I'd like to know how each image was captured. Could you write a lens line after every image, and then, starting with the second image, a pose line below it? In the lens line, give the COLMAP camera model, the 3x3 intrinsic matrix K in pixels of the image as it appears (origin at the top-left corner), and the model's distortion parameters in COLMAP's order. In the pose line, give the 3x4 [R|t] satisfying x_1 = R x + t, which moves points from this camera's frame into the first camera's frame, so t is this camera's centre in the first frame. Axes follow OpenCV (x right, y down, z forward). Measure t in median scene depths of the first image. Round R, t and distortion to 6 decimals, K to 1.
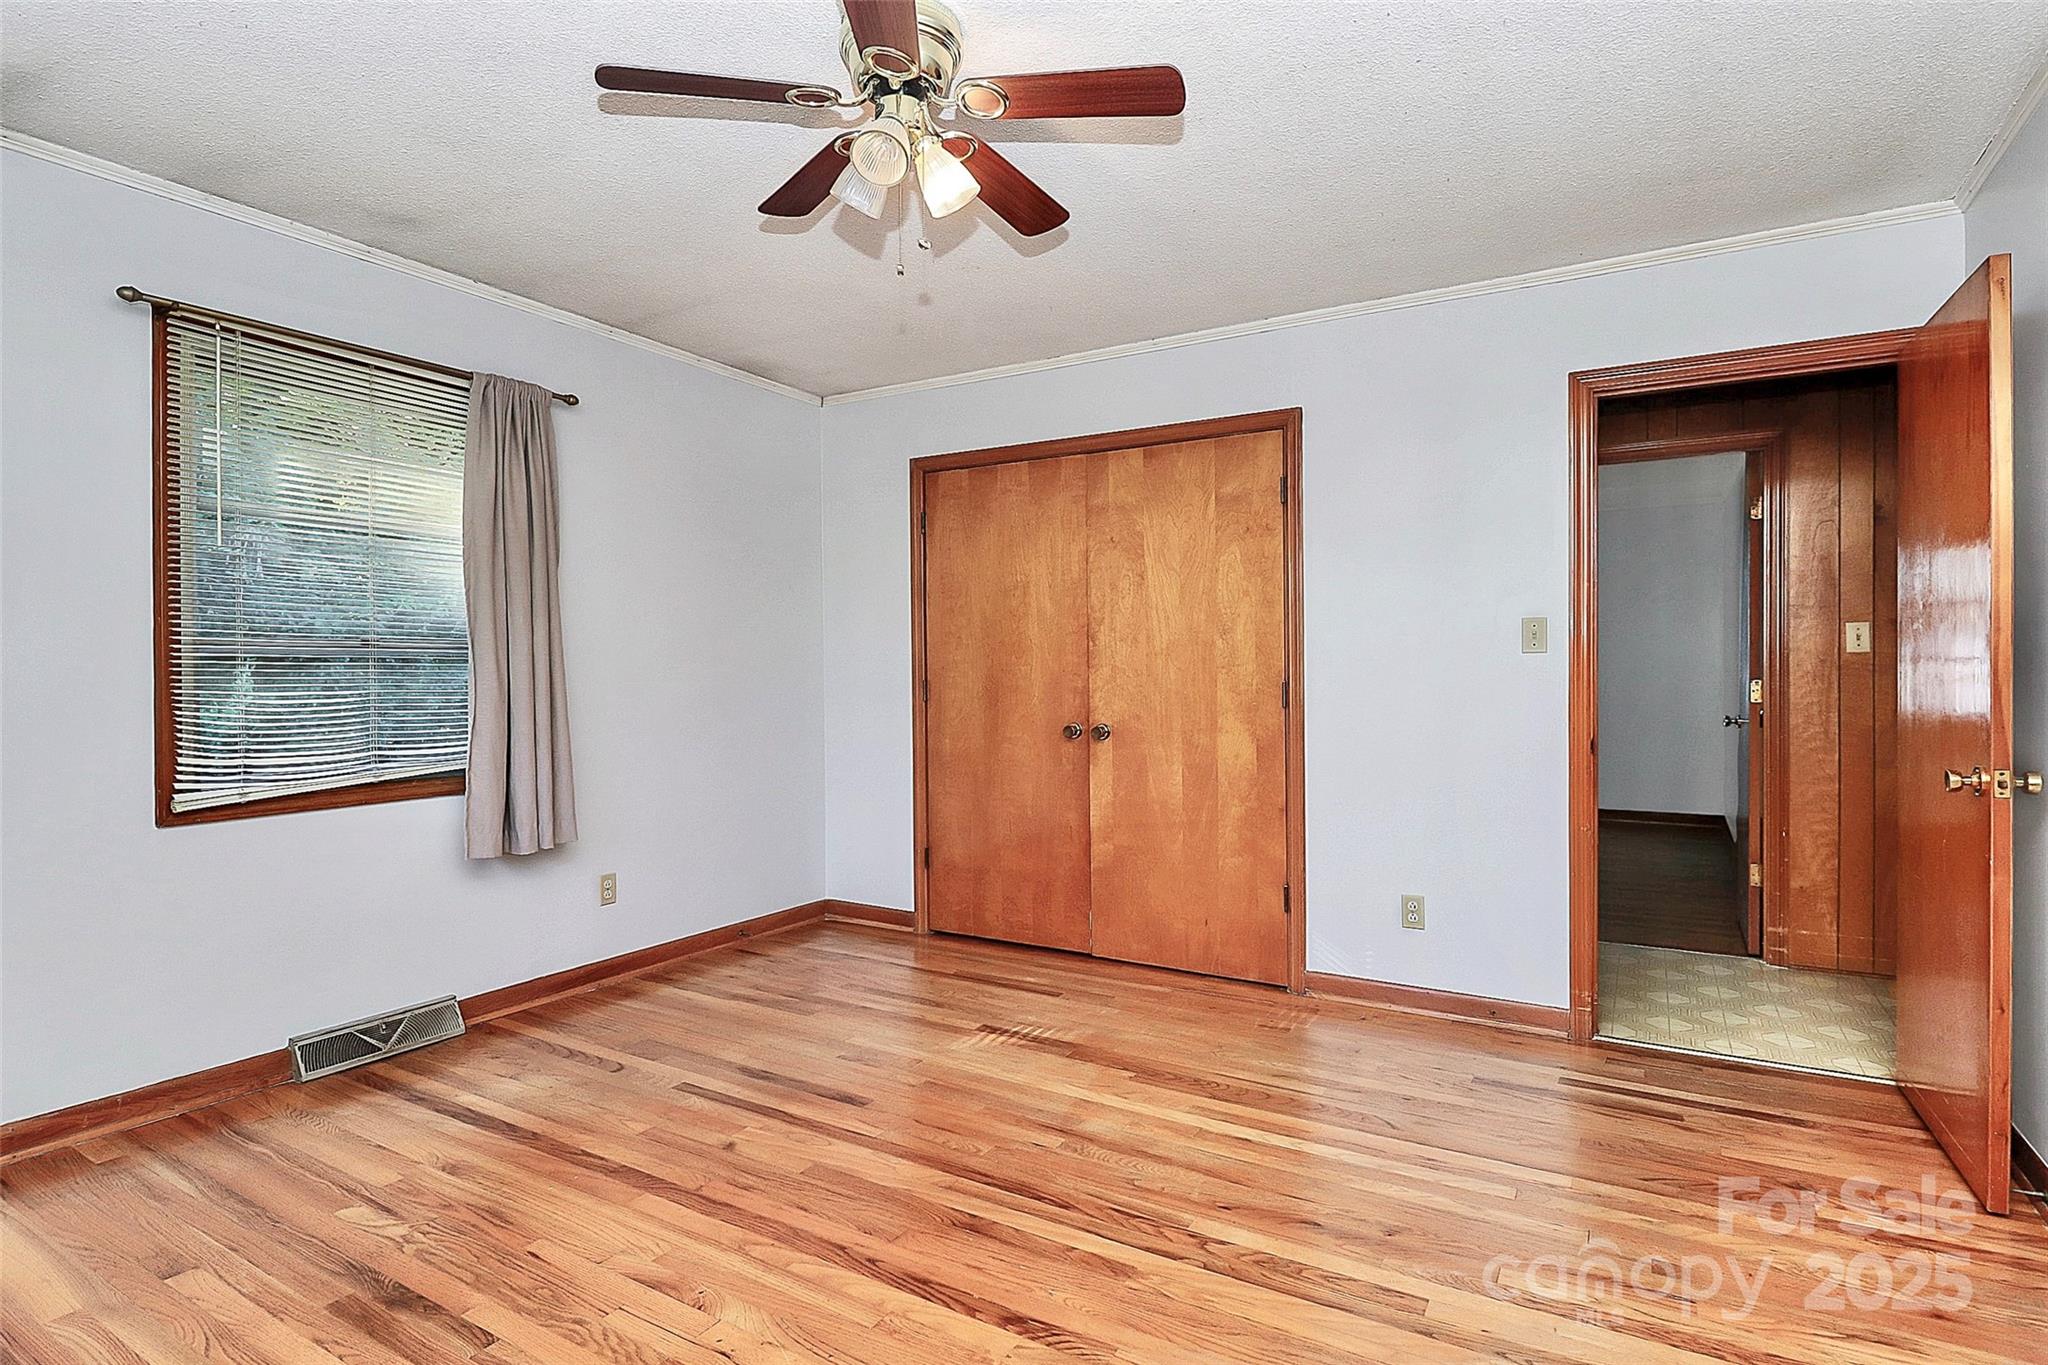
lens RADIAL K [[981.6, 0, 931.3], [0, 981.6, 684.0], [0, 0, 1]] dist [-0.013452, 0.000554]
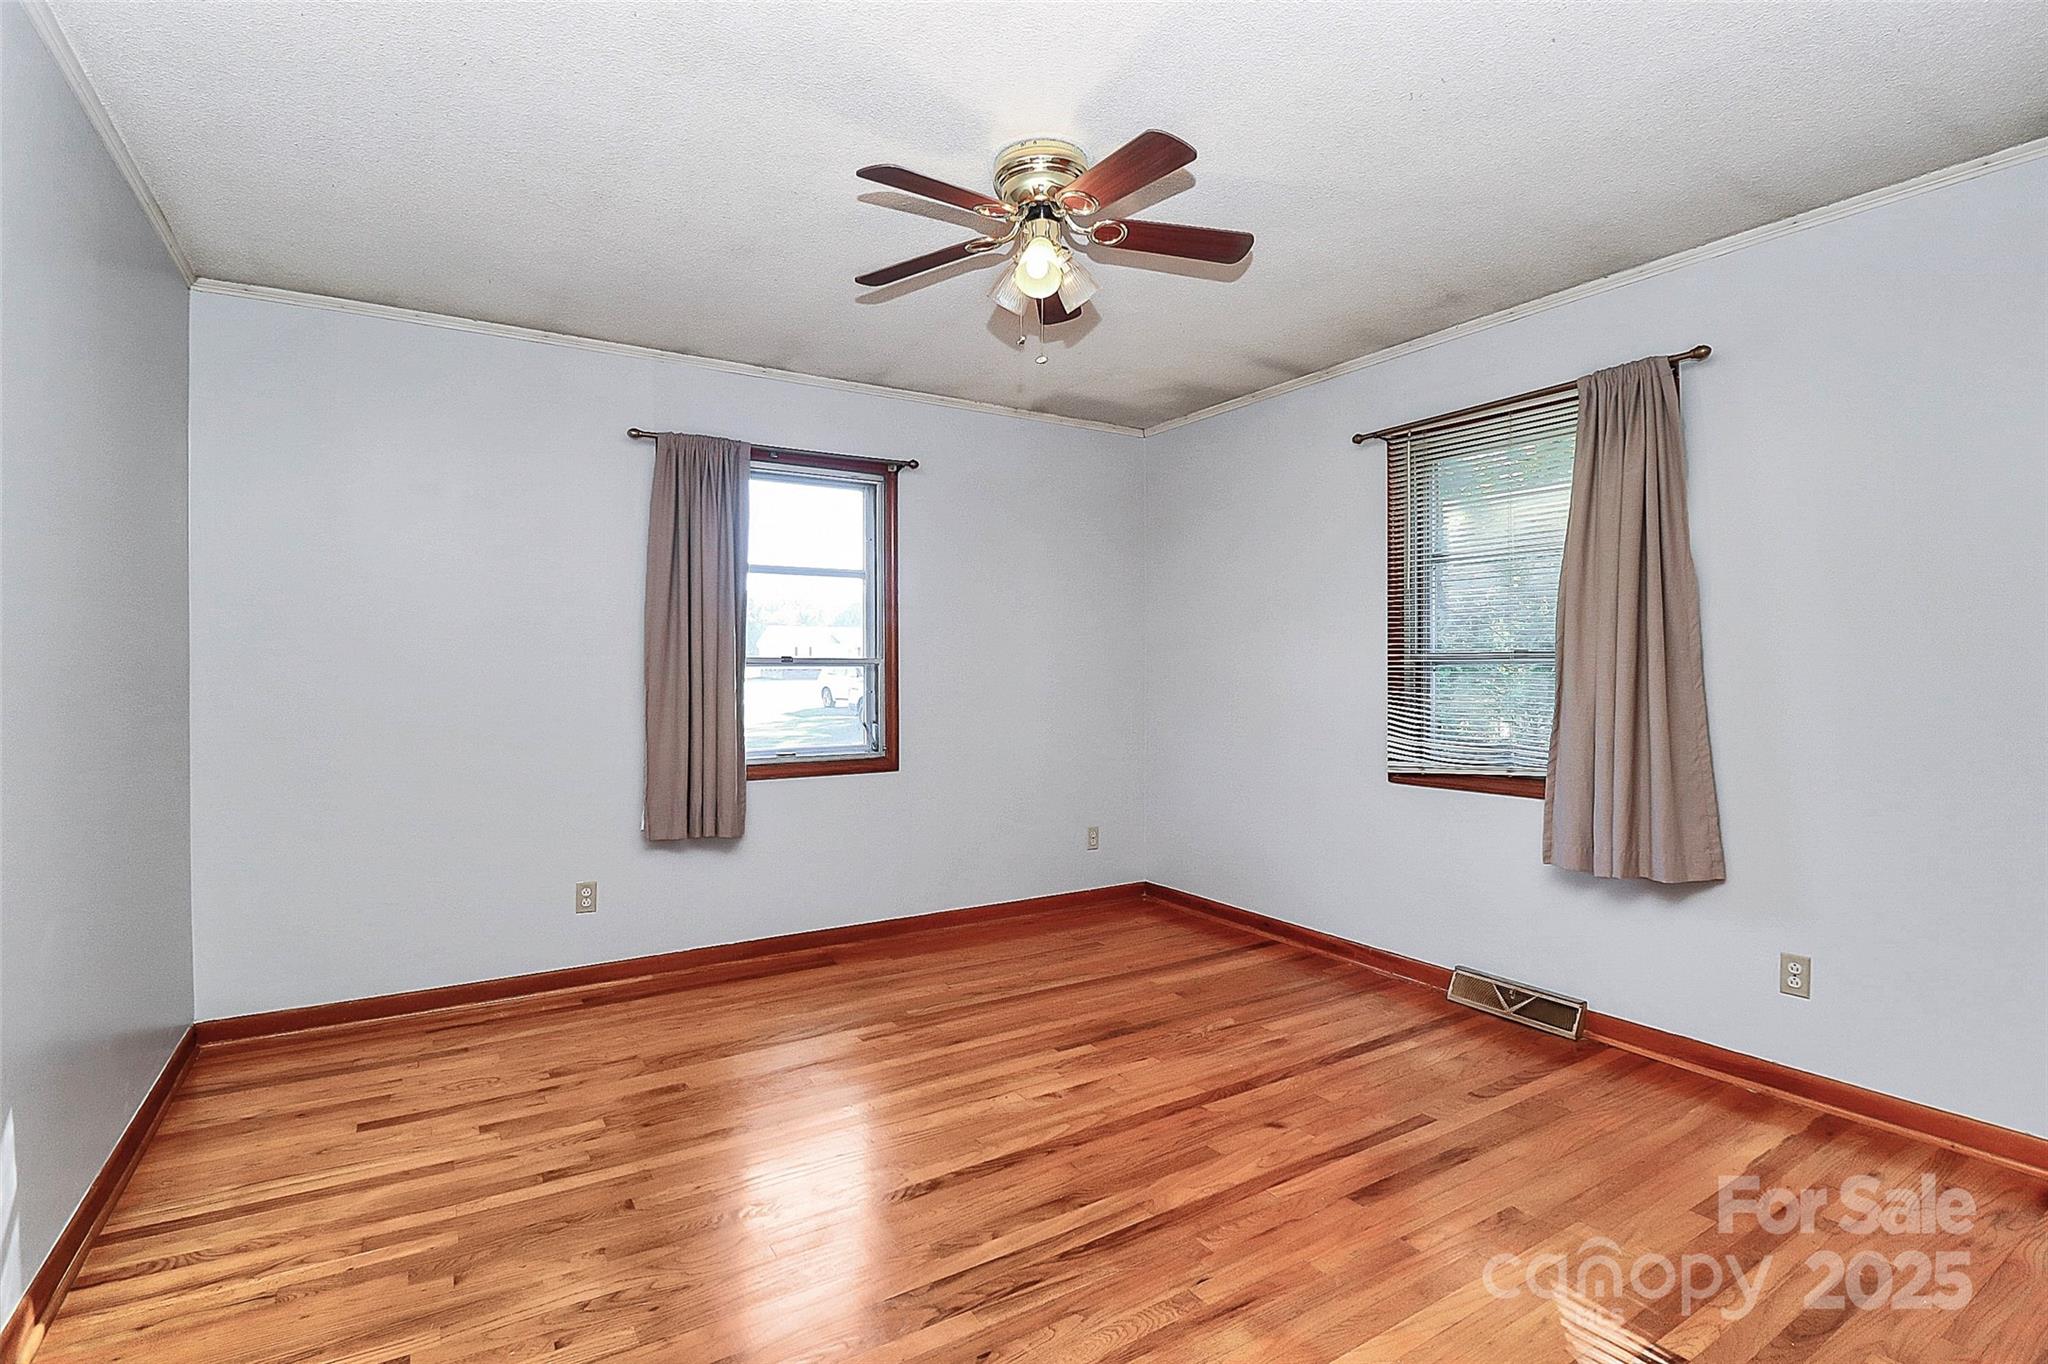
lens RADIAL K [[981.6, 0, 1019.2], [0, 981.6, 671.3], [0, 0, 1]] dist [-0.013452, 0.000554]
pose [[-0.385374, 0.004498, -0.922749, 0.785970], [-0.009372, 0.999917, 0.008788, -0.028844], [0.922713, 0.012035, -0.385300, 1.013620]]
